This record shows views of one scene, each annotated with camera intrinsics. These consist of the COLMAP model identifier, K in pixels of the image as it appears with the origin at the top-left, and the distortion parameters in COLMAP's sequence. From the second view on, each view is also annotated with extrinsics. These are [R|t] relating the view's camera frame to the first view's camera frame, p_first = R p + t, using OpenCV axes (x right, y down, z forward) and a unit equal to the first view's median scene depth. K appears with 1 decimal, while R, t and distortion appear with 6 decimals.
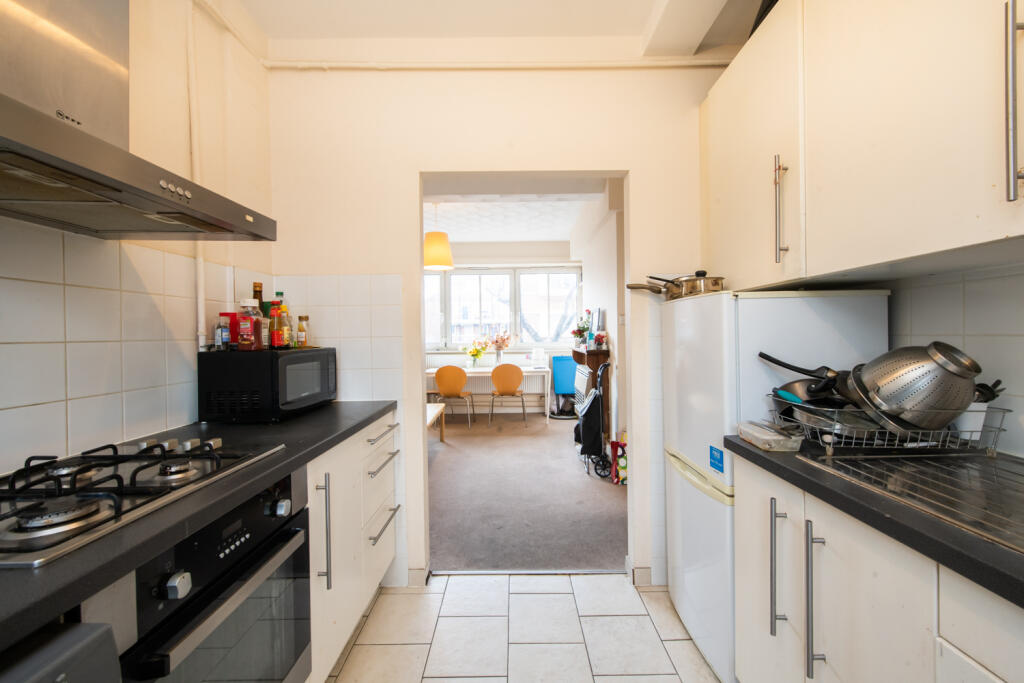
lens RADIAL K [[405.9, 0, 512.2], [0, 405.9, 336.1], [0, 0, 1]] dist [0.001210, -0.000964]
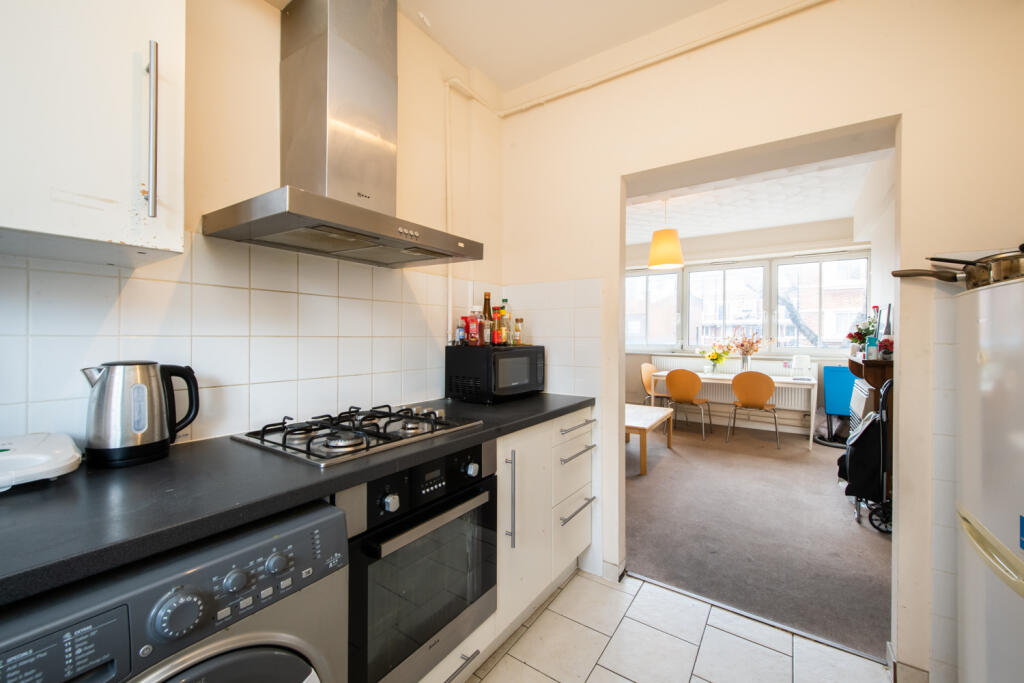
lens RADIAL K [[402.6, 0, 511.4], [0, 402.6, 337.6], [0, 0, 1]] dist [0.002790, -0.000665]
pose [[0.823743, 0.018282, -0.566669, 0.138918], [-0.017372, 0.999825, 0.007002, -0.001239], [0.566698, 0.004076, 0.823916, 0.014380]]
